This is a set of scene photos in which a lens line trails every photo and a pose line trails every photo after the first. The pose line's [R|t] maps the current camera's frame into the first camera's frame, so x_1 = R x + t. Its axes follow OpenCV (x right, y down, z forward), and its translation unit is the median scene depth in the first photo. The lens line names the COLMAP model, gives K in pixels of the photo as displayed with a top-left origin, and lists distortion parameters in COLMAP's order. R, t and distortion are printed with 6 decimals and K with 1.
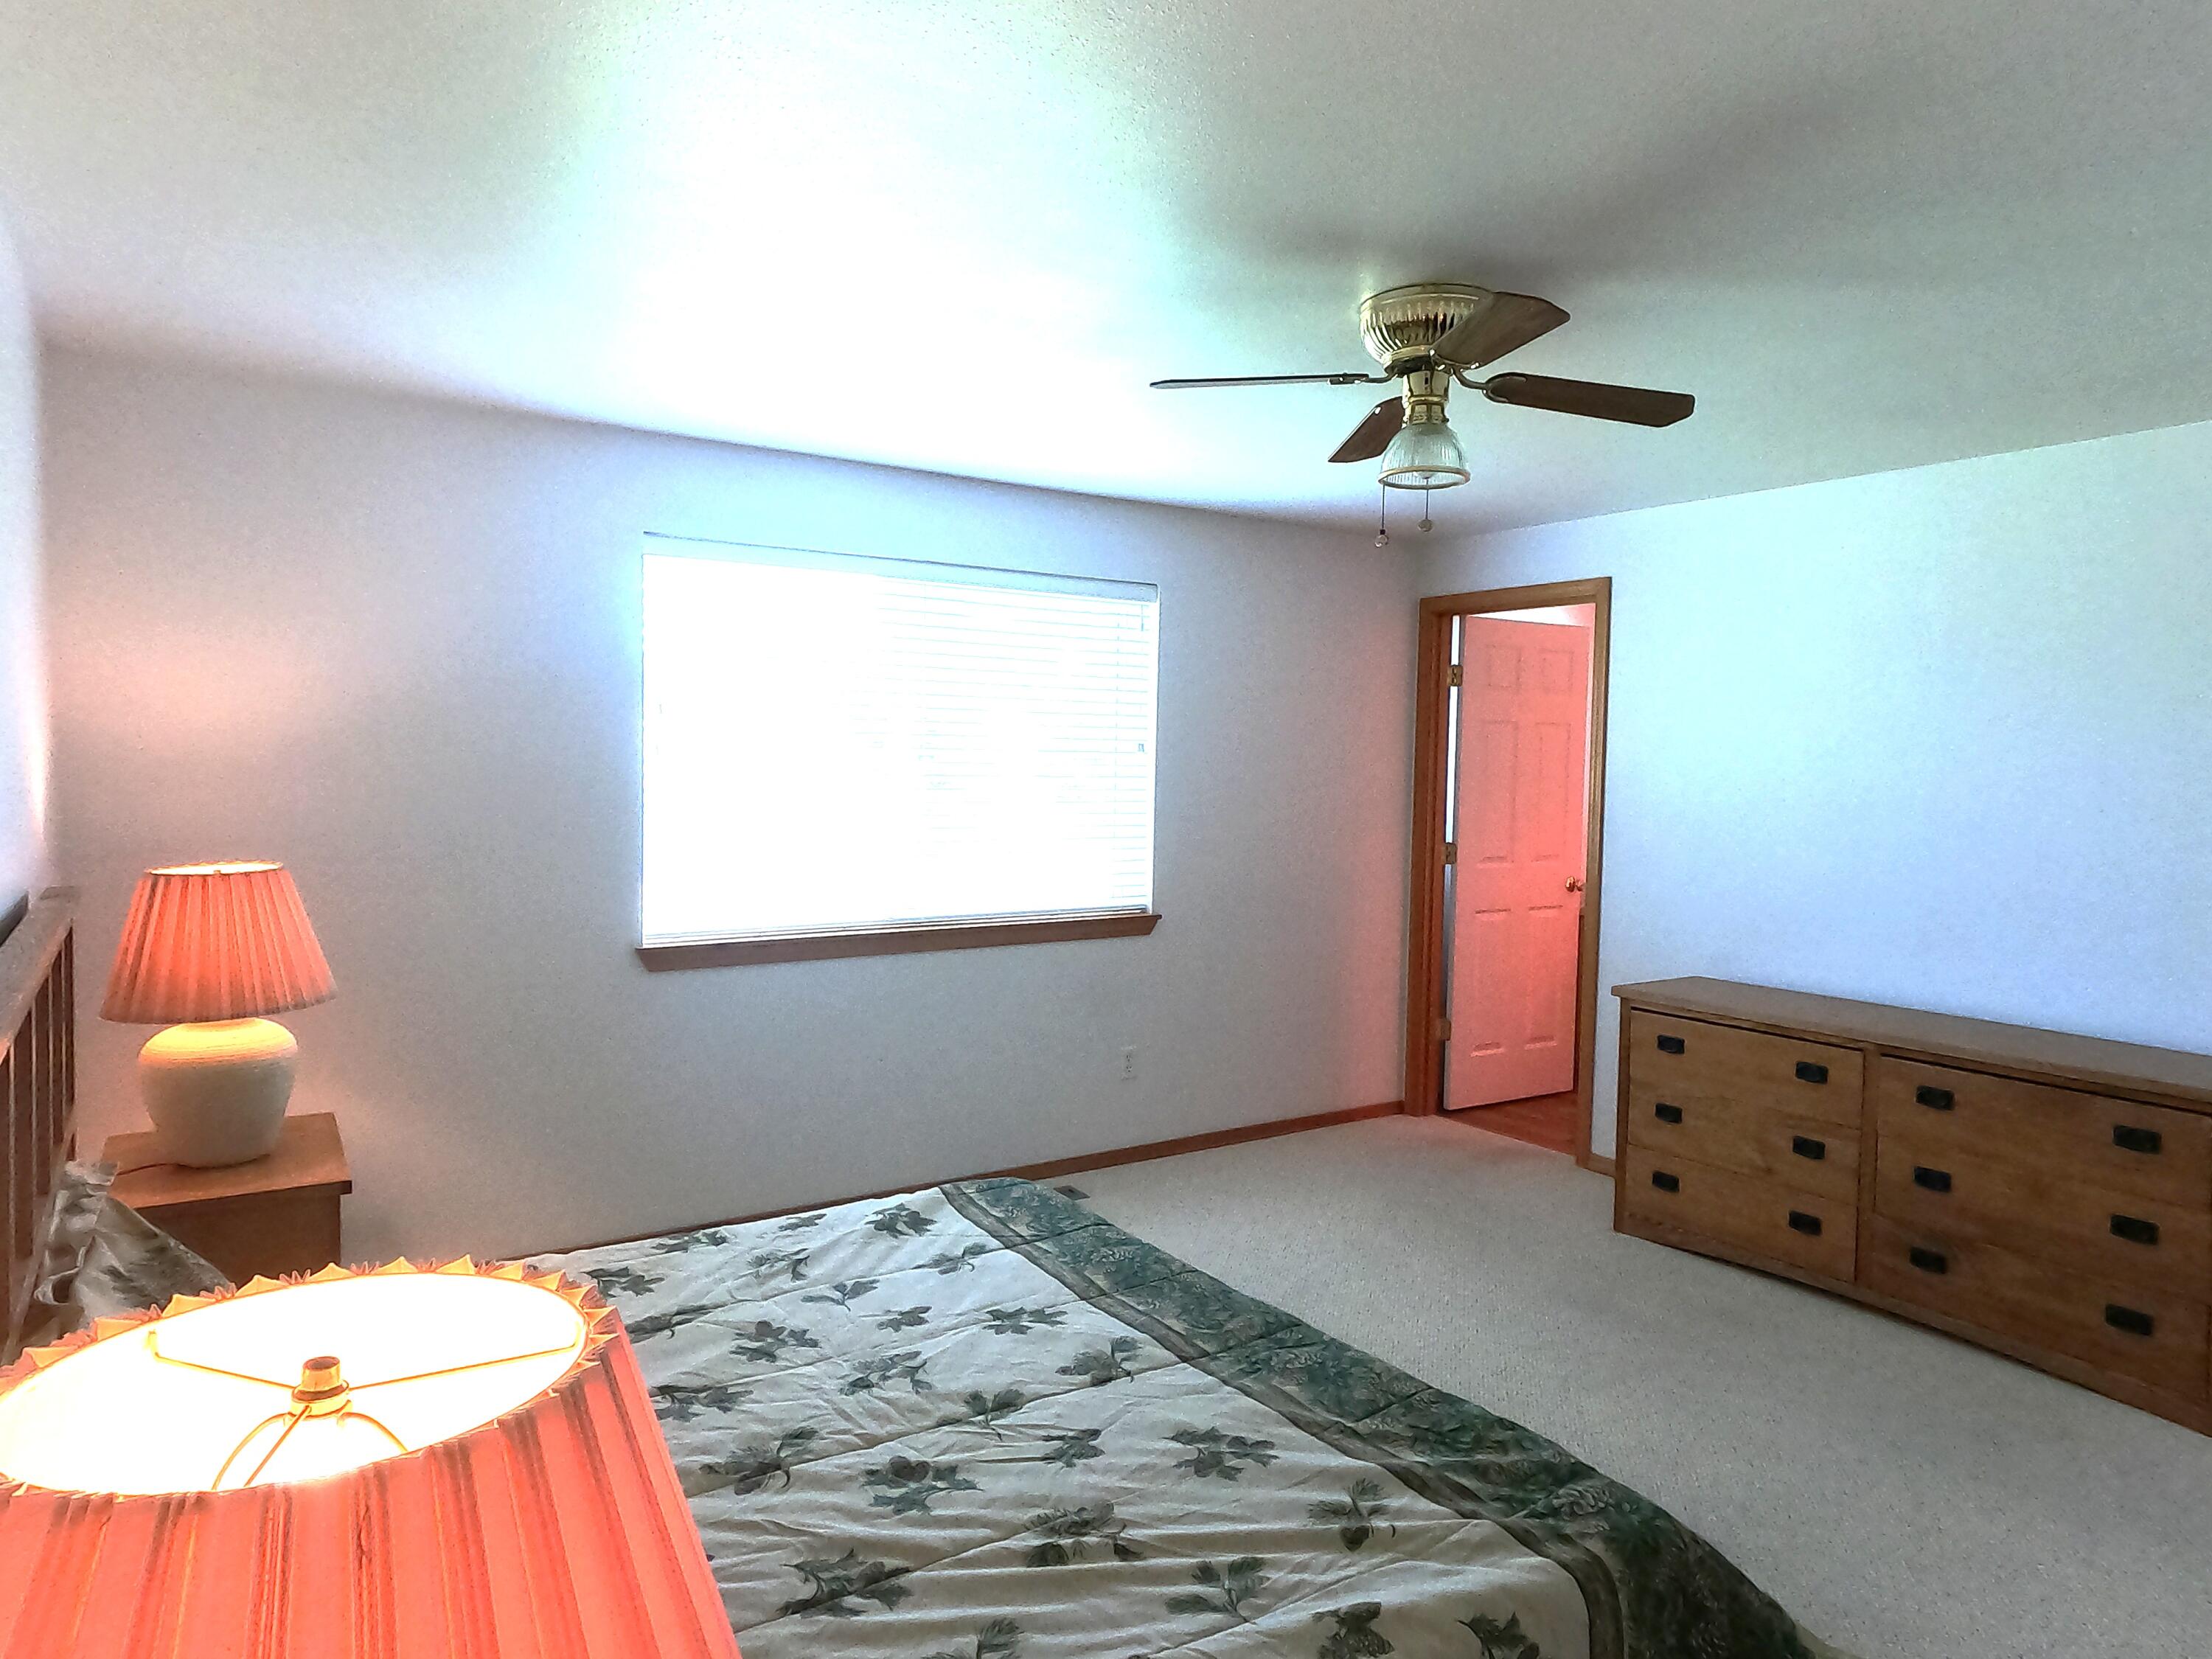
lens RADIAL K [[1382.3, 0, 1111.6], [0, 1382.3, 824.7], [0, 0, 1]] dist [-0.008053, 0.009577]
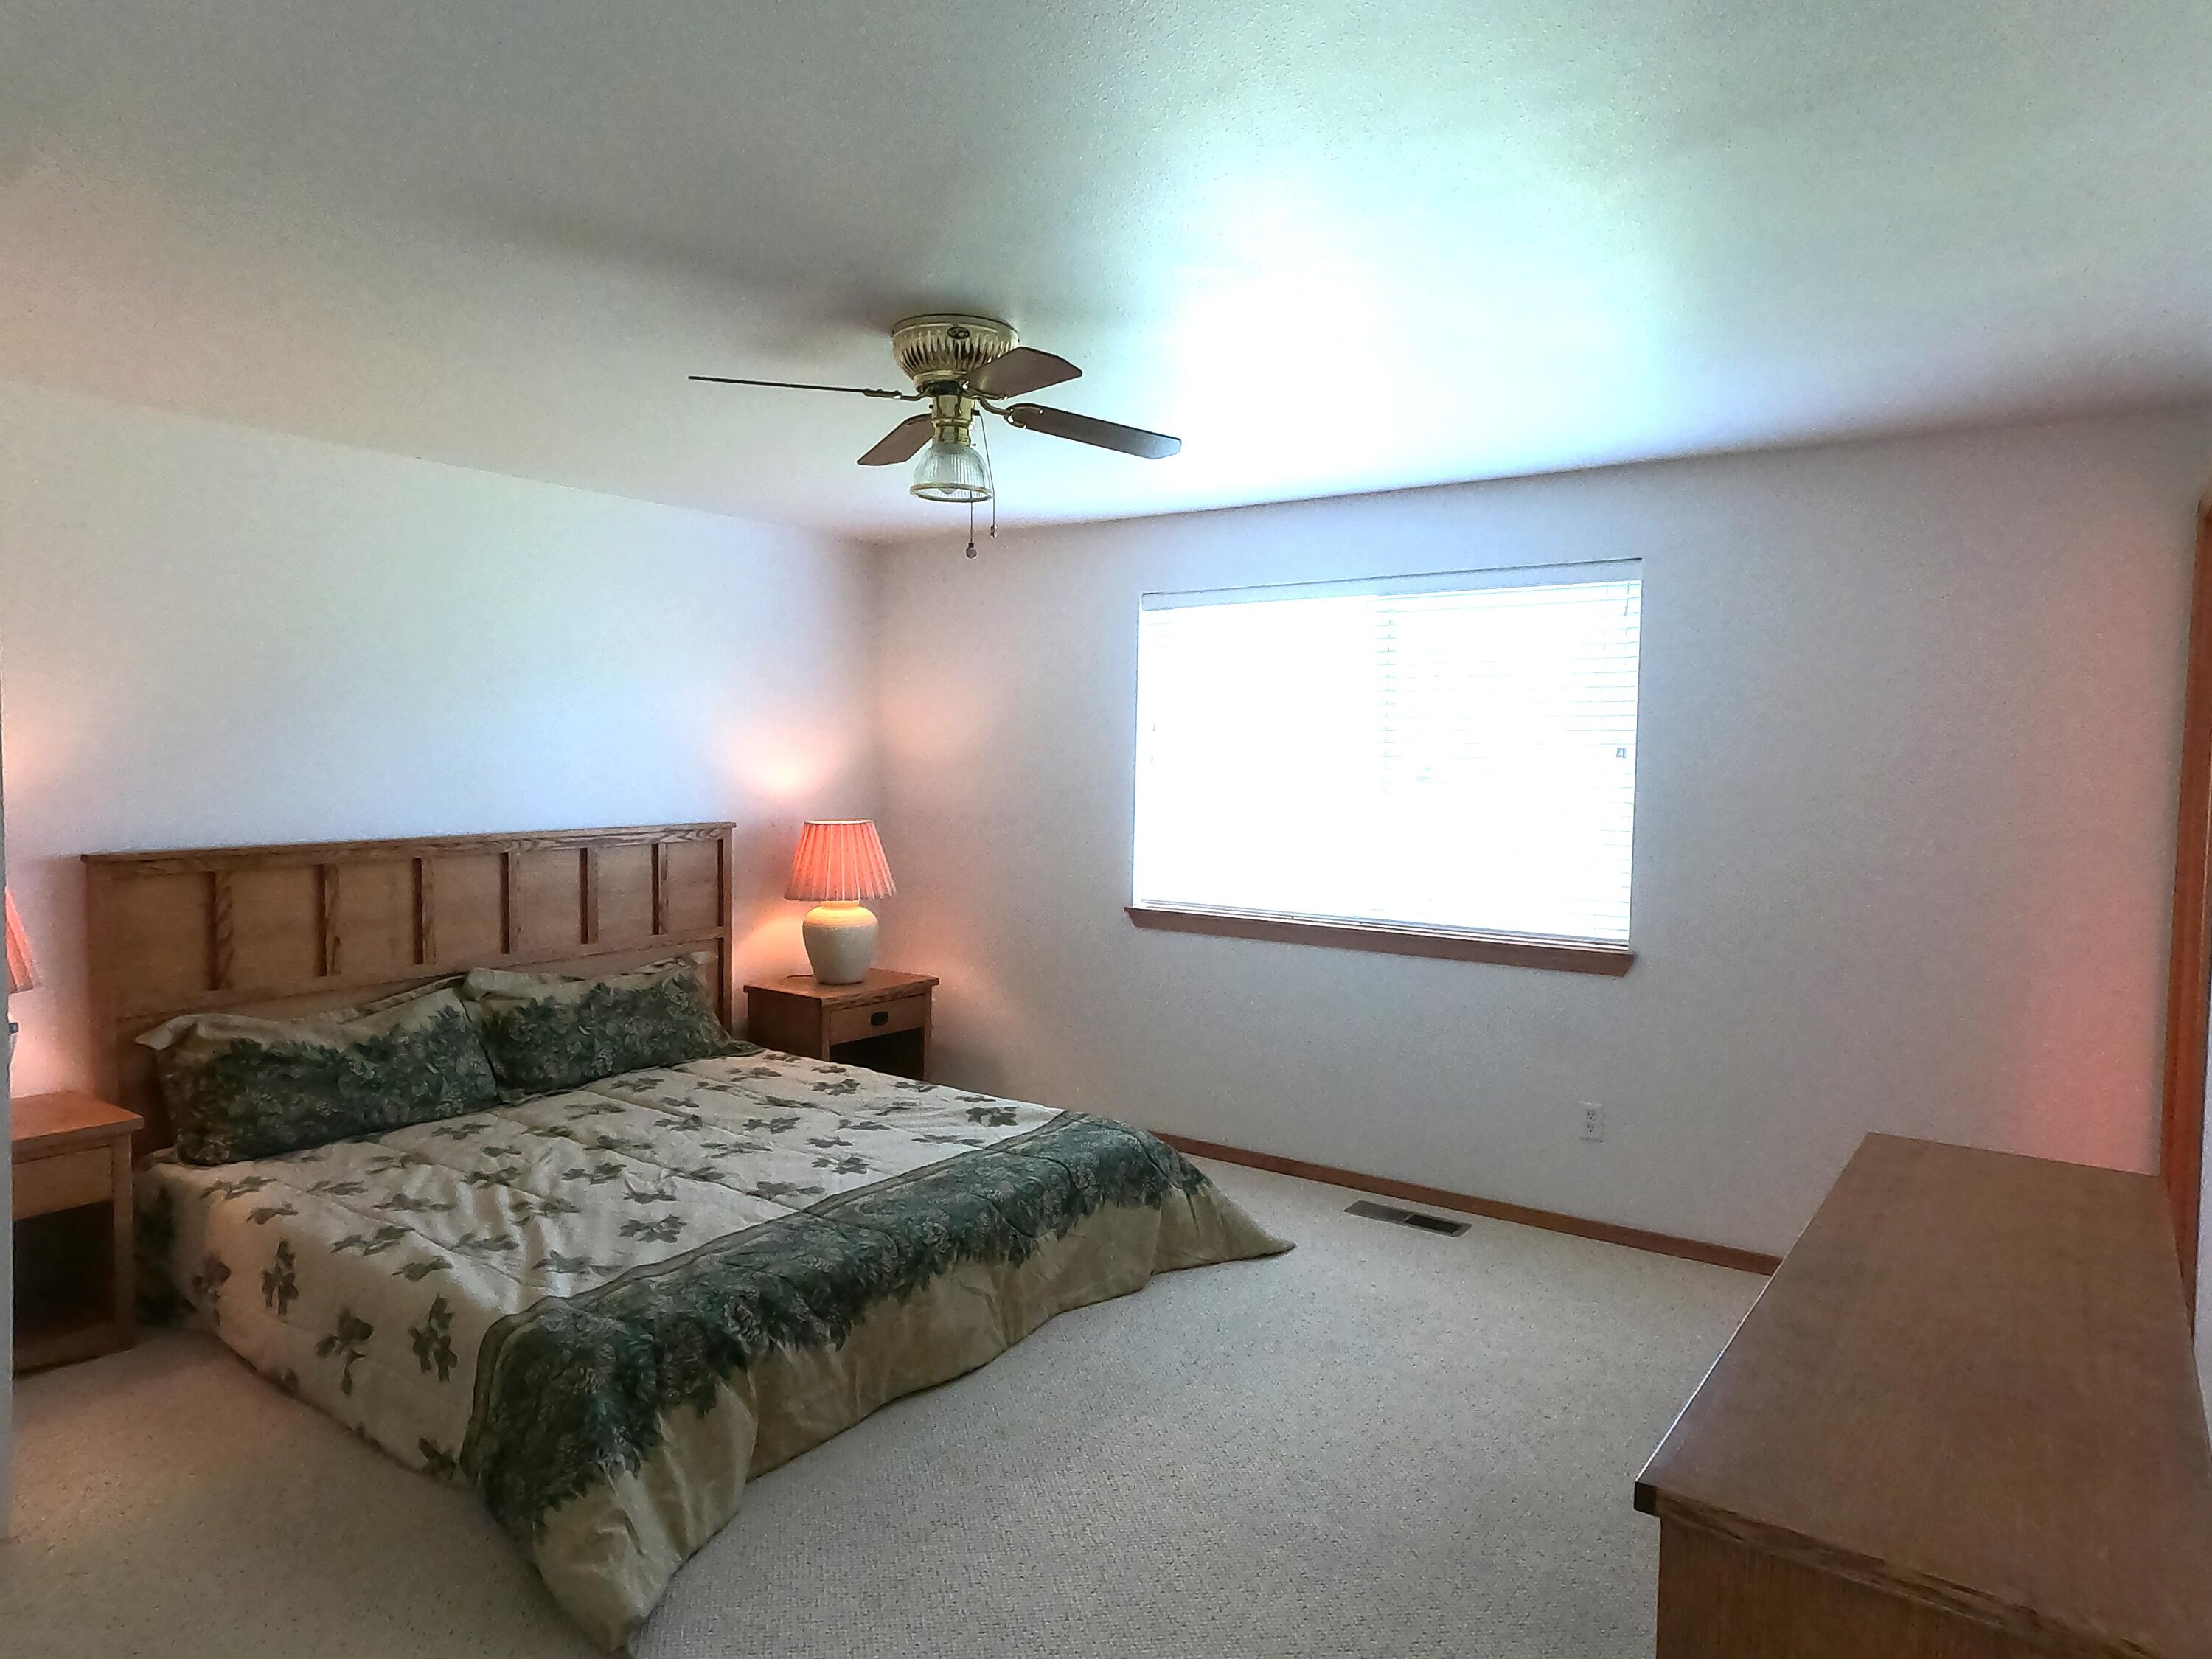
lens RADIAL K [[1382.3, 0, 1106.0], [0, 1382.3, 831.0], [0, 0, 1]] dist [-0.008053, 0.009577]
pose [[0.366909, 0.045503, -0.929143, 1.291900], [-0.061354, 0.997812, 0.024637, -0.021225], [0.928231, 0.047967, 0.368898, 0.726015]]
